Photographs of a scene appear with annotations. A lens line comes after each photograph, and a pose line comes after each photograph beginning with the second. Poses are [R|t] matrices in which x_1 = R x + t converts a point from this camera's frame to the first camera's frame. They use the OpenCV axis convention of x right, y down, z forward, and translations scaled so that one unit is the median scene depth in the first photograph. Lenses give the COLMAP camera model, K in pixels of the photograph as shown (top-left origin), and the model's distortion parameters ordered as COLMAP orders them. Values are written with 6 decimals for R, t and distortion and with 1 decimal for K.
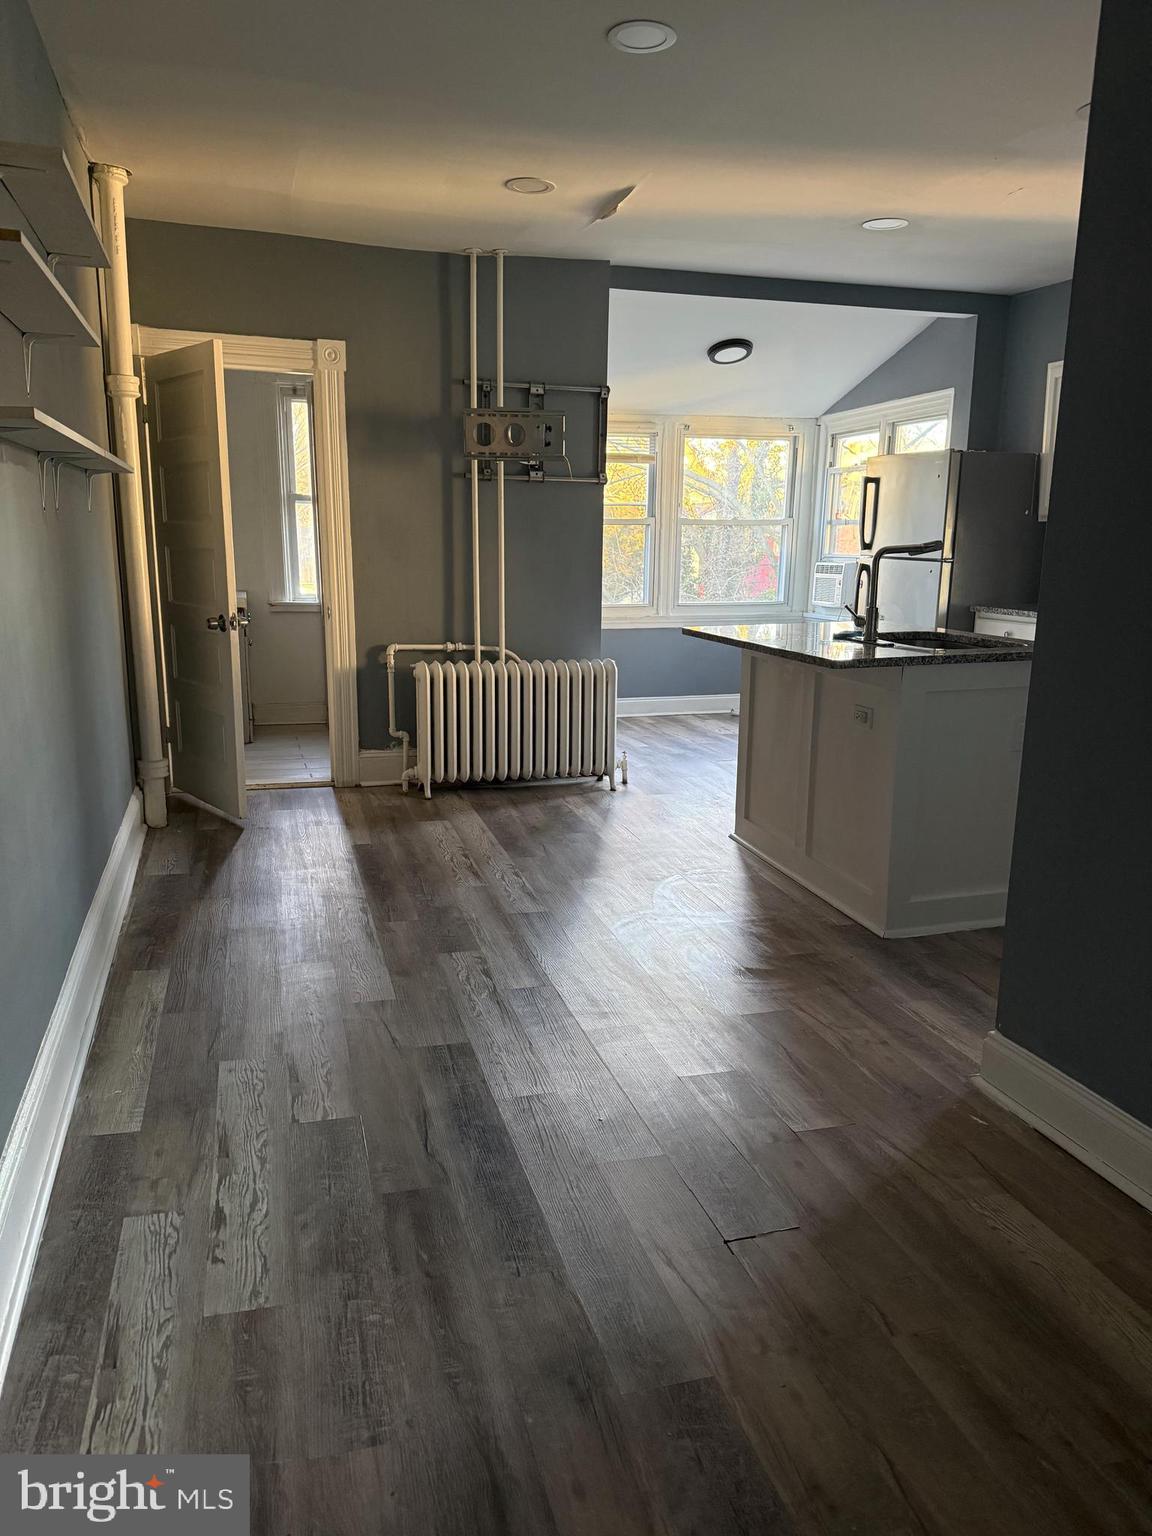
lens RADIAL K [[1069.0, 0, 576.0], [0, 1069.0, 768.0], [0, 0, 1]] dist [0.056626, -0.002736]
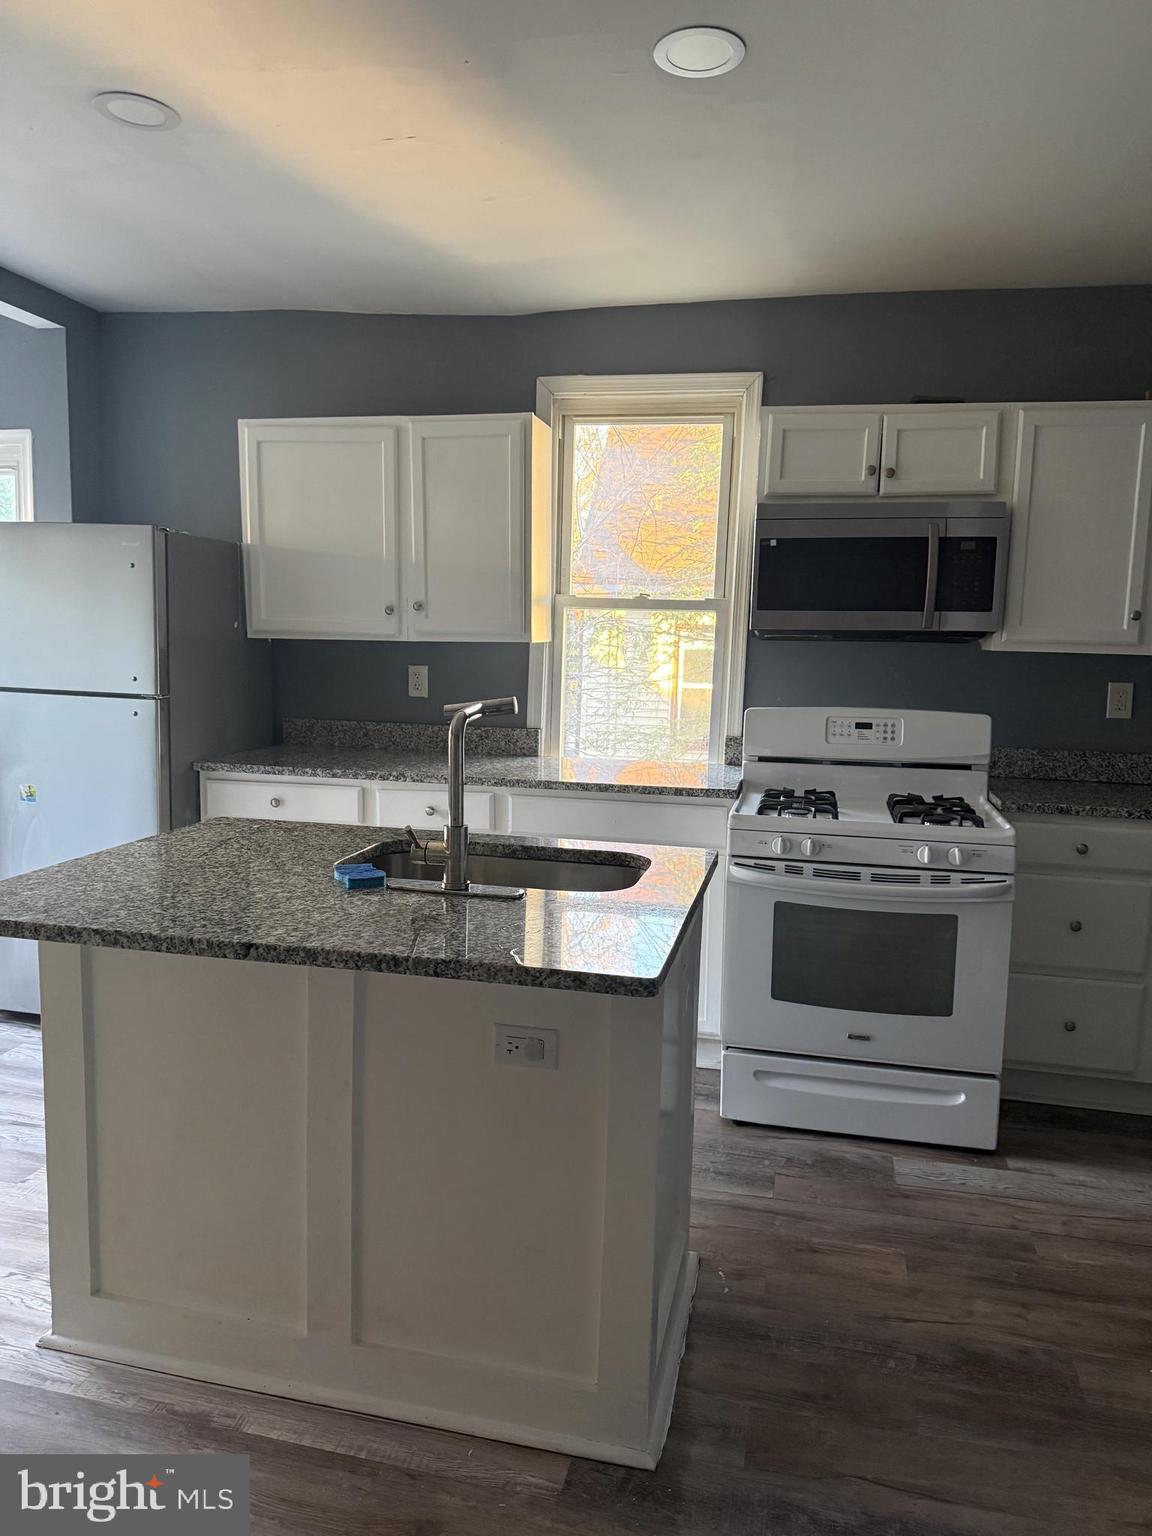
lens RADIAL K [[1114.1, 0, 576.0], [0, 1114.1, 768.0], [0, 0, 1]] dist [0.071825, -0.058992]
pose [[0.503300, -0.103451, 0.857897, -0.137628], [0.168677, 0.985471, 0.019877, -0.158678], [-0.847488, 0.134704, 0.513438, 0.588605]]
